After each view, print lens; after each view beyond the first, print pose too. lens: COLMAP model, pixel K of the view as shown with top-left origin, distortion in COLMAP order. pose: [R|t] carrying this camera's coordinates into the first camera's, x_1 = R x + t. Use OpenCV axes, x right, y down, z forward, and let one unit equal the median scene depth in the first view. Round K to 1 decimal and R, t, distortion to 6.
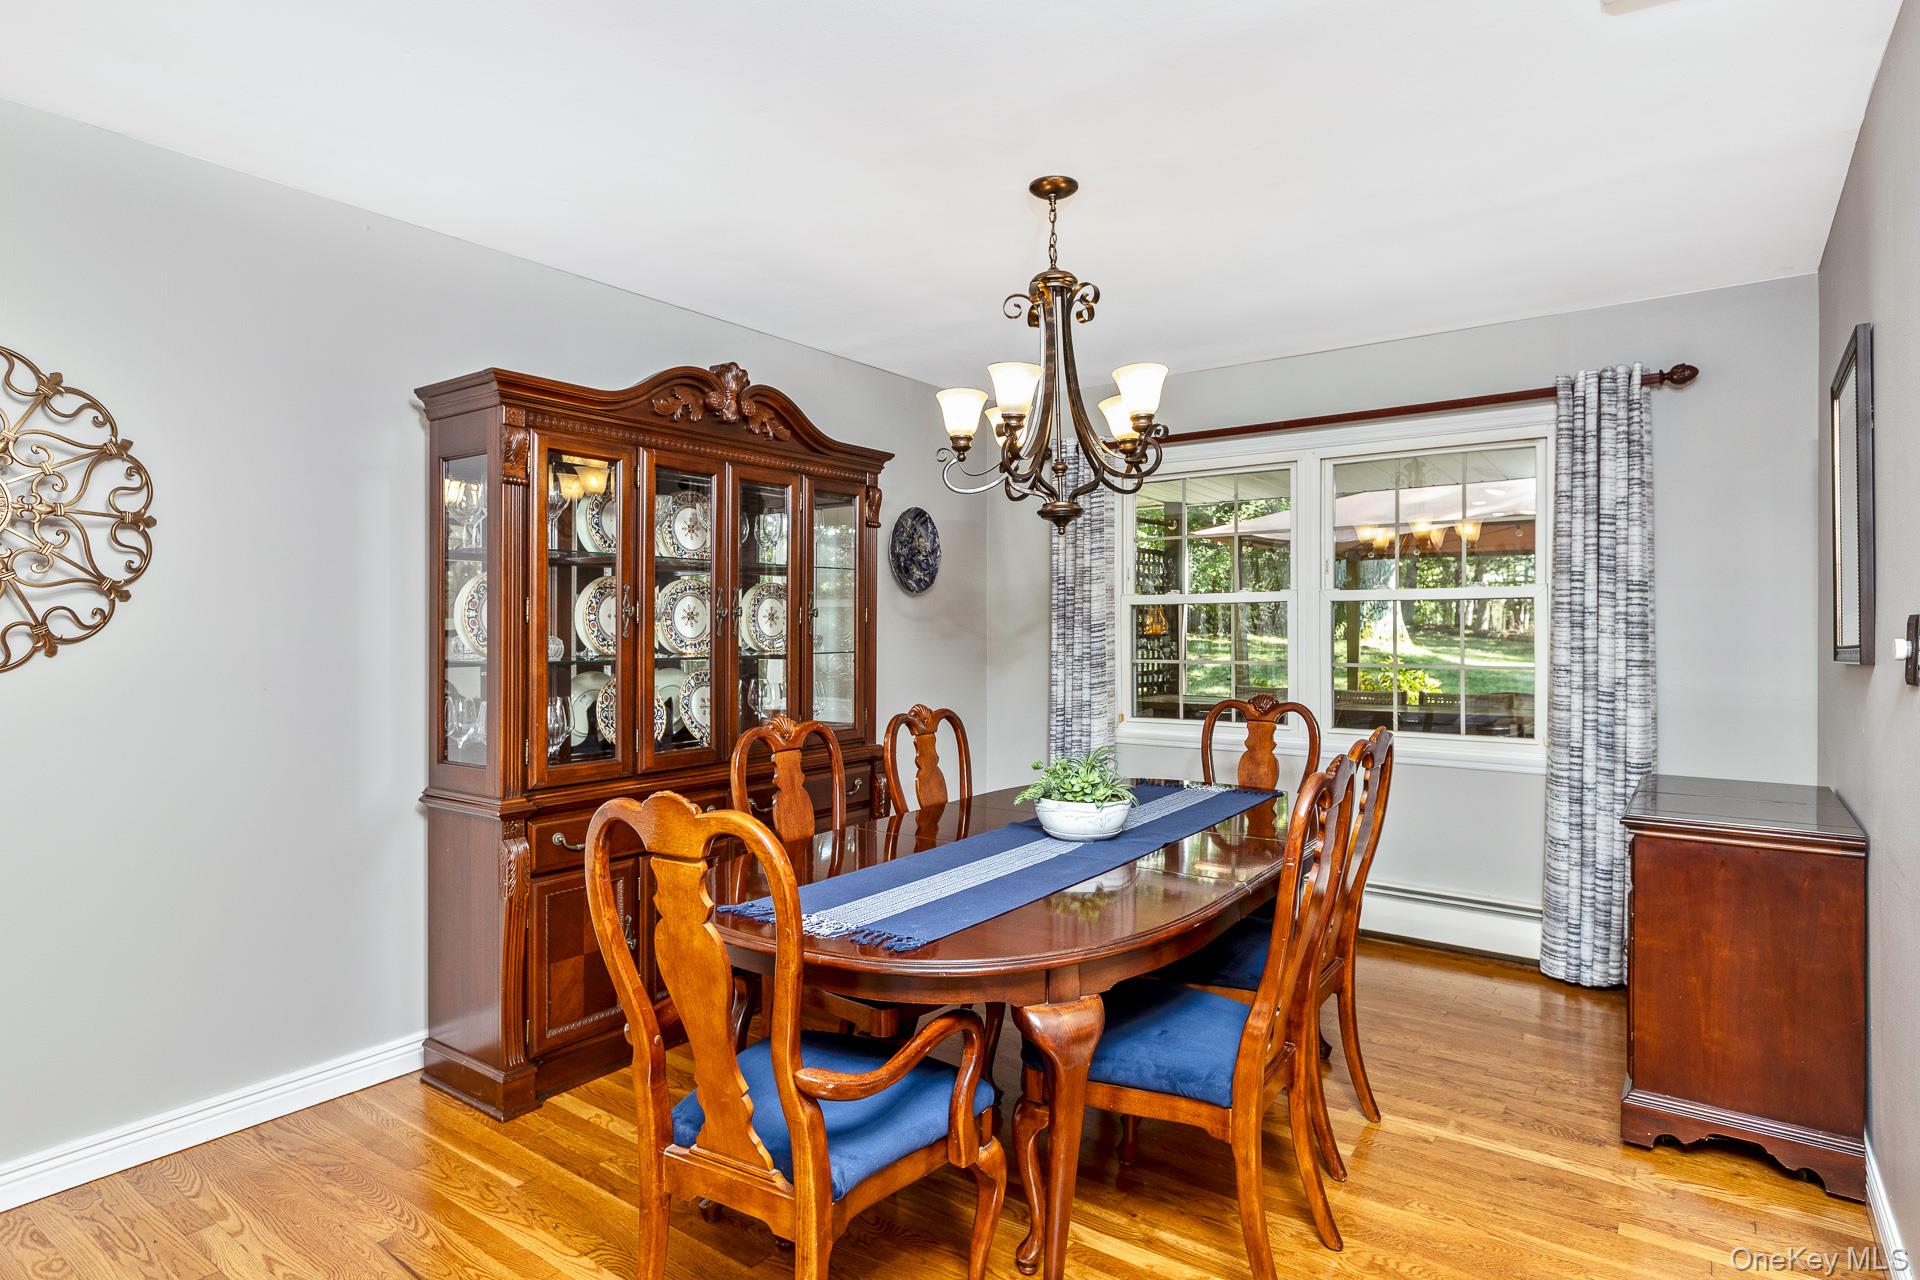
lens RADIAL K [[1031.0, 0, 962.2], [0, 1031.0, 609.6], [0, 0, 1]] dist [0.000894, 0.000189]
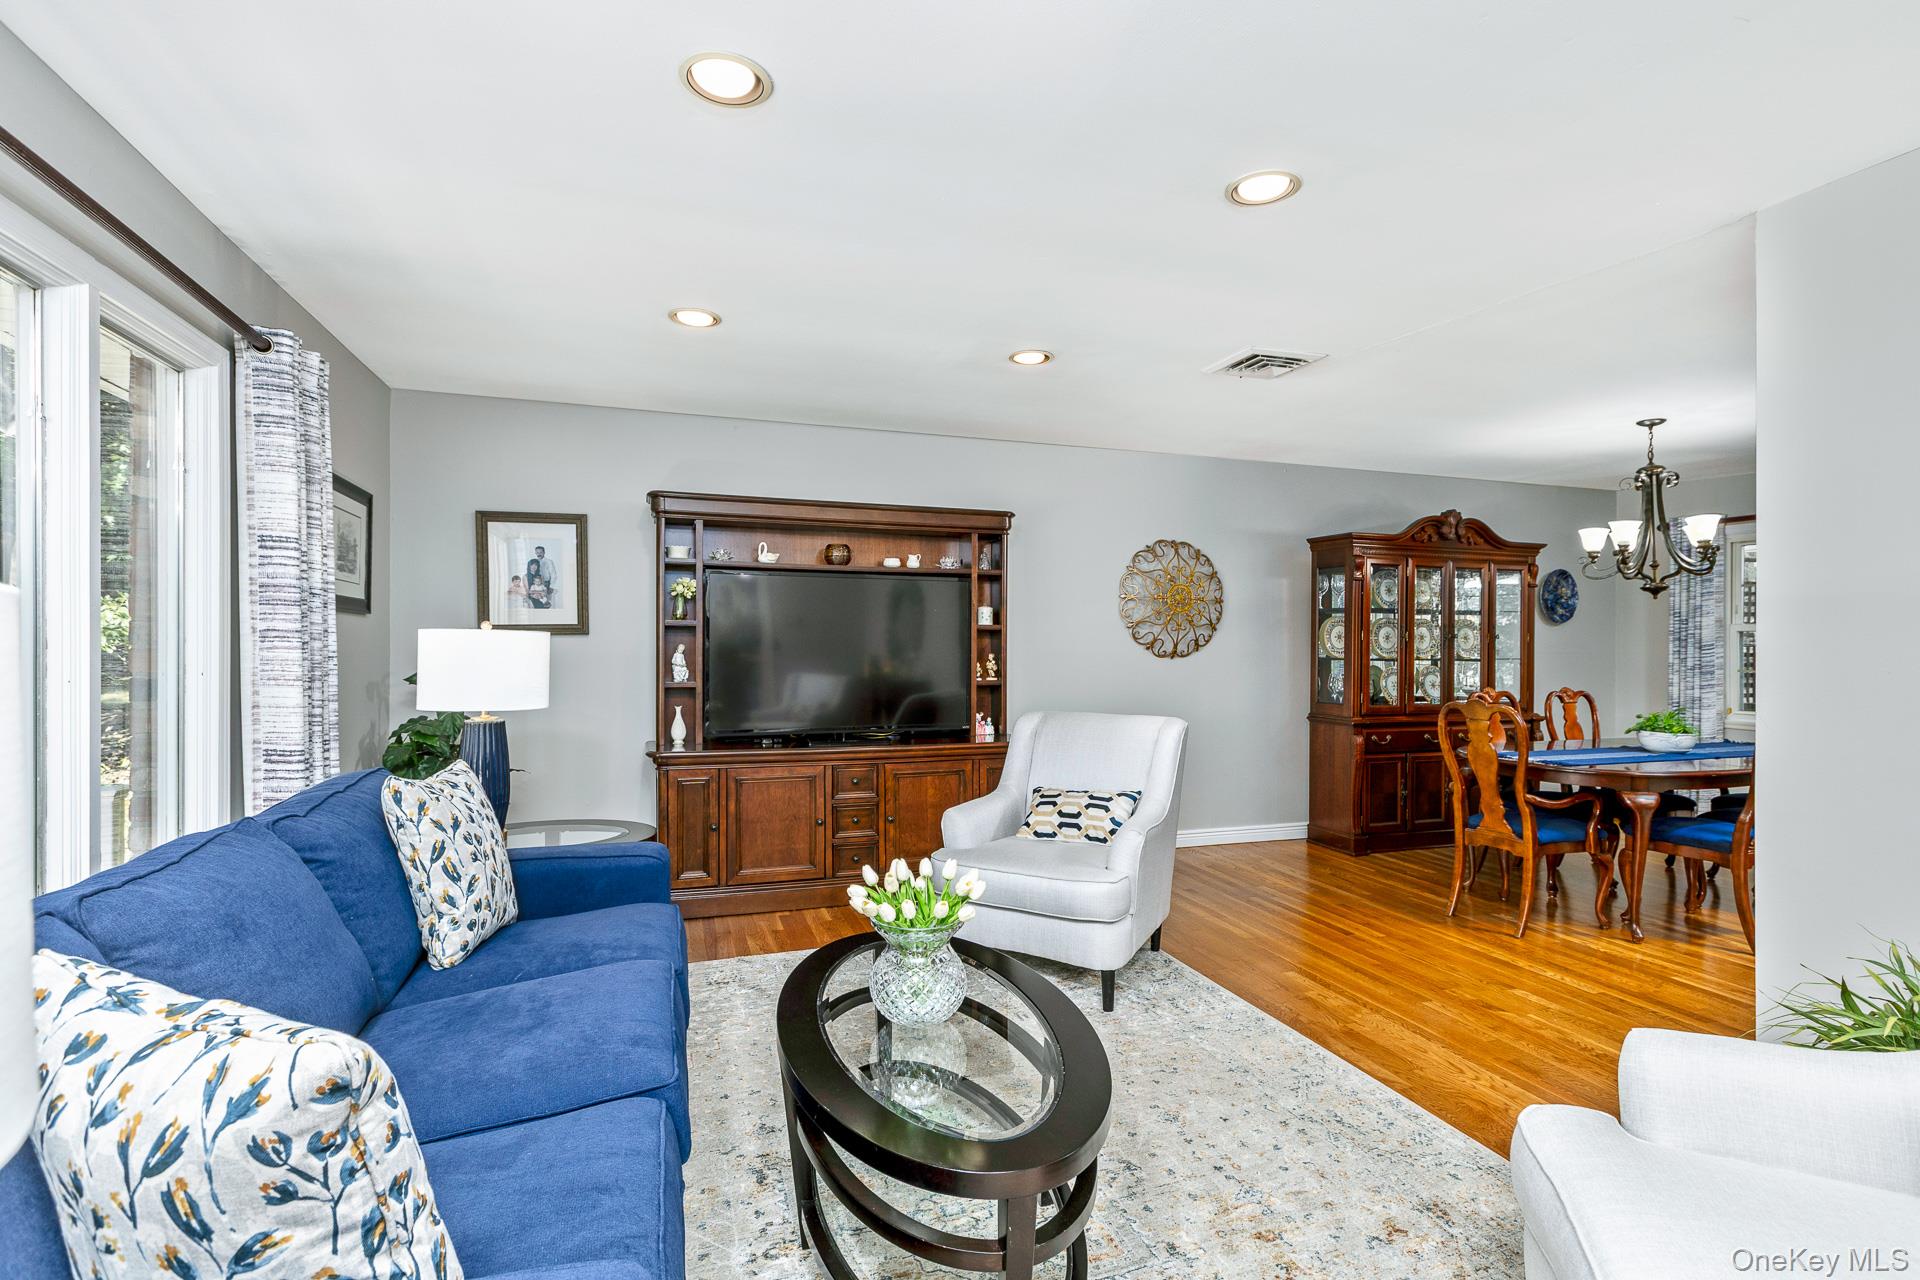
lens RADIAL K [[933.5, 0, 965.1], [0, 933.5, 626.4], [0, 0, 1]] dist [0.002285, 0.000642]
pose [[0.827775, 0.003695, -0.561049, 0.007421], [-0.002423, 0.999993, 0.003011, -0.022025], [0.561055, -0.001133, 0.827777, -1.129209]]
